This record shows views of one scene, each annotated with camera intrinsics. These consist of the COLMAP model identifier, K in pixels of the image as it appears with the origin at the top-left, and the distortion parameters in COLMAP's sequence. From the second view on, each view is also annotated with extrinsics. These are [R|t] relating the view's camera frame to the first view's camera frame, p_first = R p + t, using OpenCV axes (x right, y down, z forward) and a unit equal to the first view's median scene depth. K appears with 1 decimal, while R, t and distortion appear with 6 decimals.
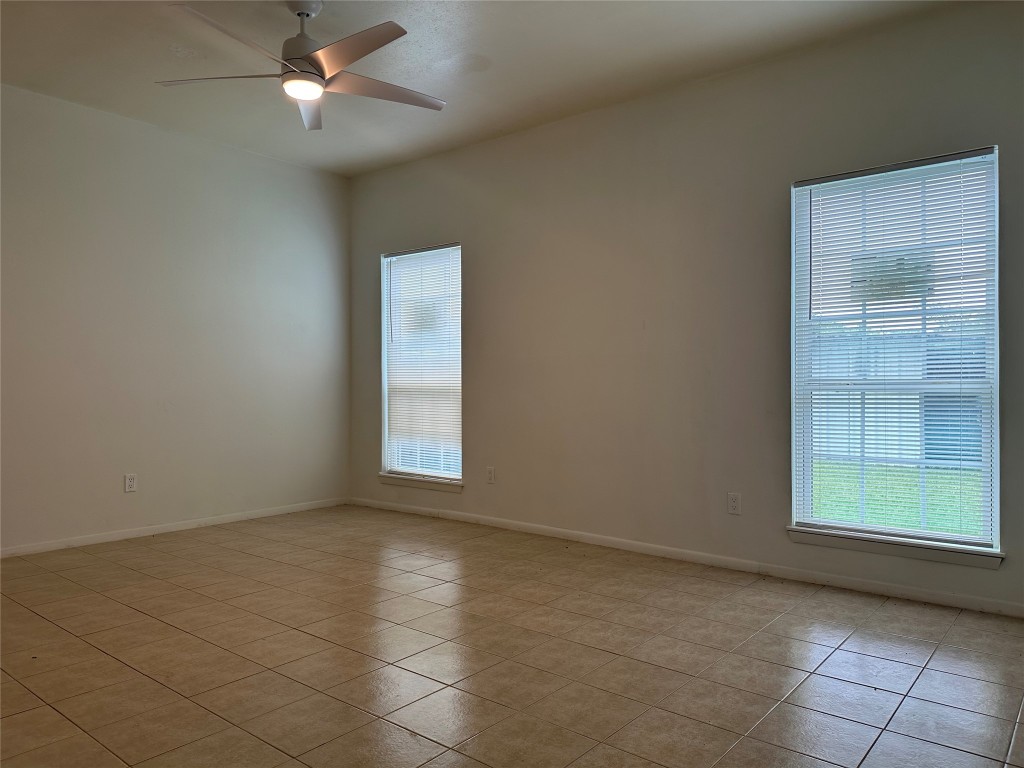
lens RADIAL K [[708.3, 0, 512.0], [0, 708.3, 384.0], [0, 0, 1]] dist [-0.005916, -0.000762]
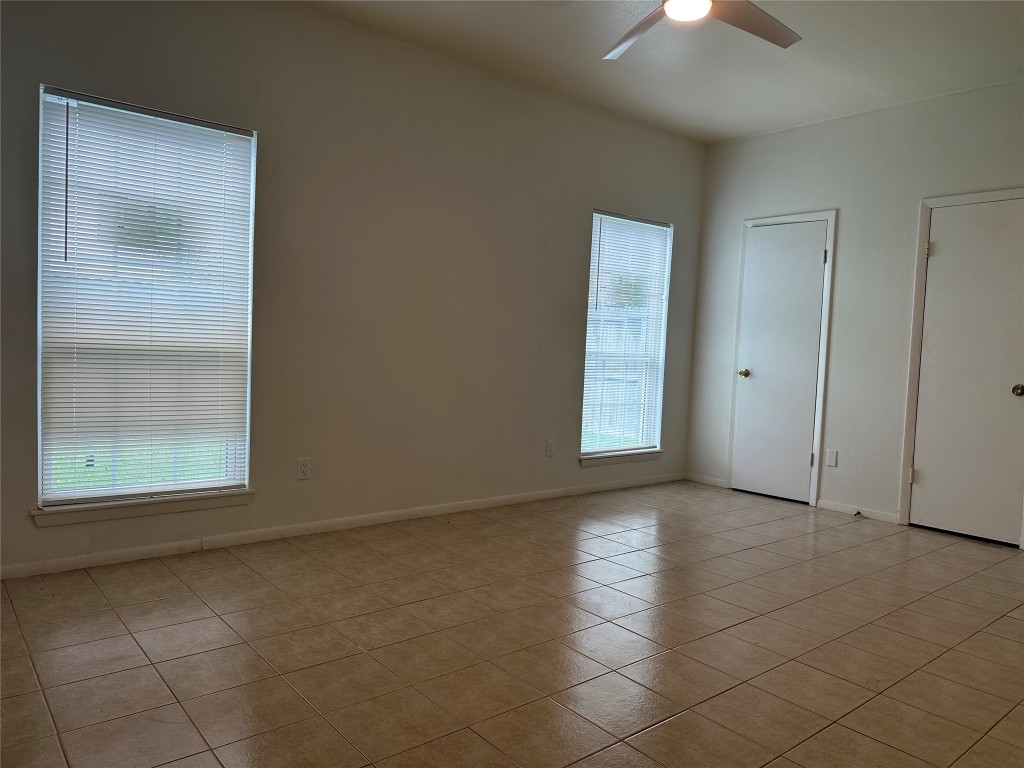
lens RADIAL K [[728.2, 0, 513.4], [0, 728.2, 372.8], [0, 0, 1]] dist [0.259313, -0.279919]
pose [[0.177361, -0.024622, 0.983838, -0.741352], [-0.029520, 0.999104, 0.030326, -0.003472], [-0.983703, -0.034422, 0.176475, 0.621631]]
